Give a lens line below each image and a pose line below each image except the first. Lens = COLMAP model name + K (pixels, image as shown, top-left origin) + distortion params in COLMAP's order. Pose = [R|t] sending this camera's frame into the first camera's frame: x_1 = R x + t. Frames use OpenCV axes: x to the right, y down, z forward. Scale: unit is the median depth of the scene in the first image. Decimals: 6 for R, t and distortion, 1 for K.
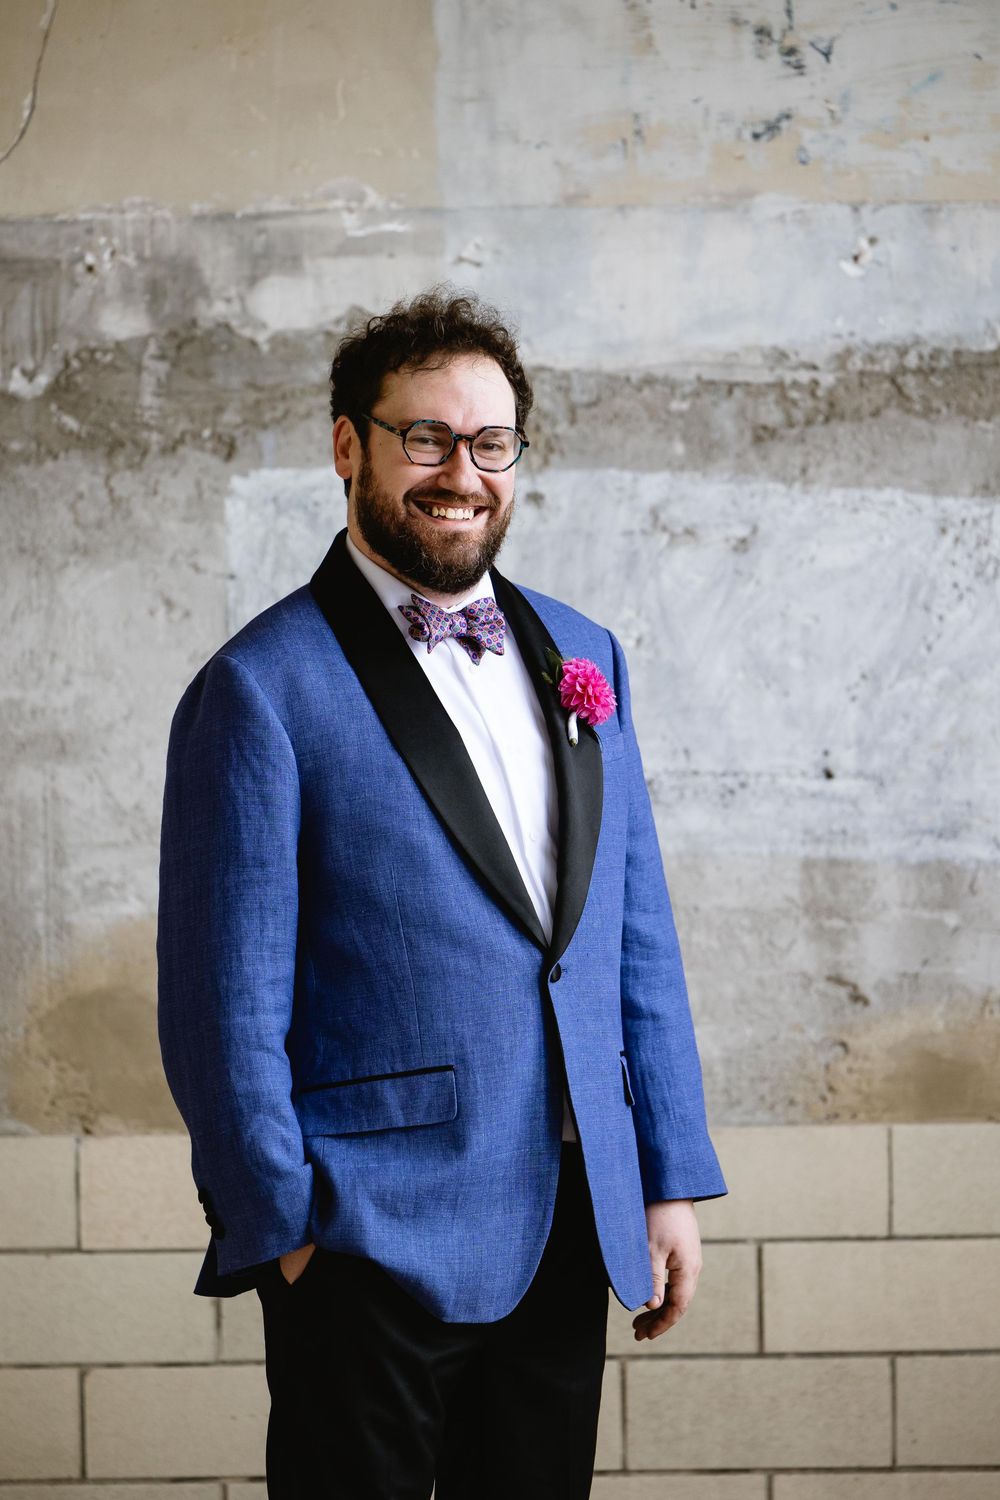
lens RADIAL K [[9302.2, 0, 495.8], [0, 9302.2, 740.5], [0, 0, 1]] dist [-0.104097, 0.000000]
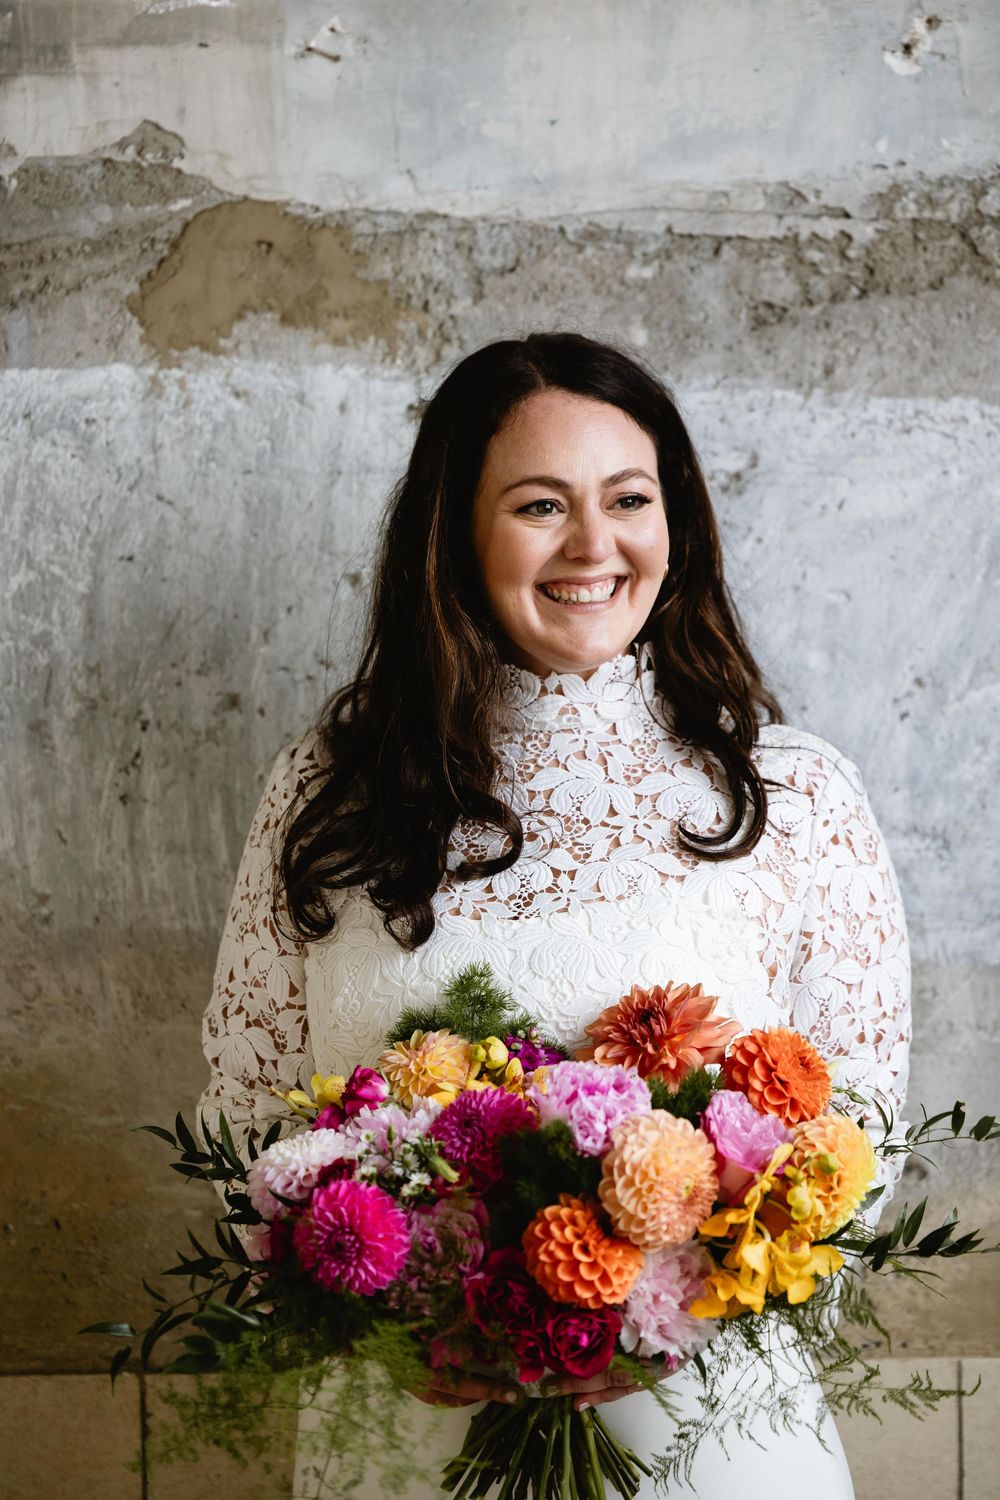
lens RADIAL K [[9302.2, 0, 508.5], [0, 9302.2, 751.7], [0, 0, 1]] dist [-0.104097, 0.000000]
pose [[0.999990, -0.000155, -0.004542, 0.013392], [0.000185, 0.999978, 0.006567, -0.006300], [0.004541, -0.006568, 0.999968, 0.339615]]
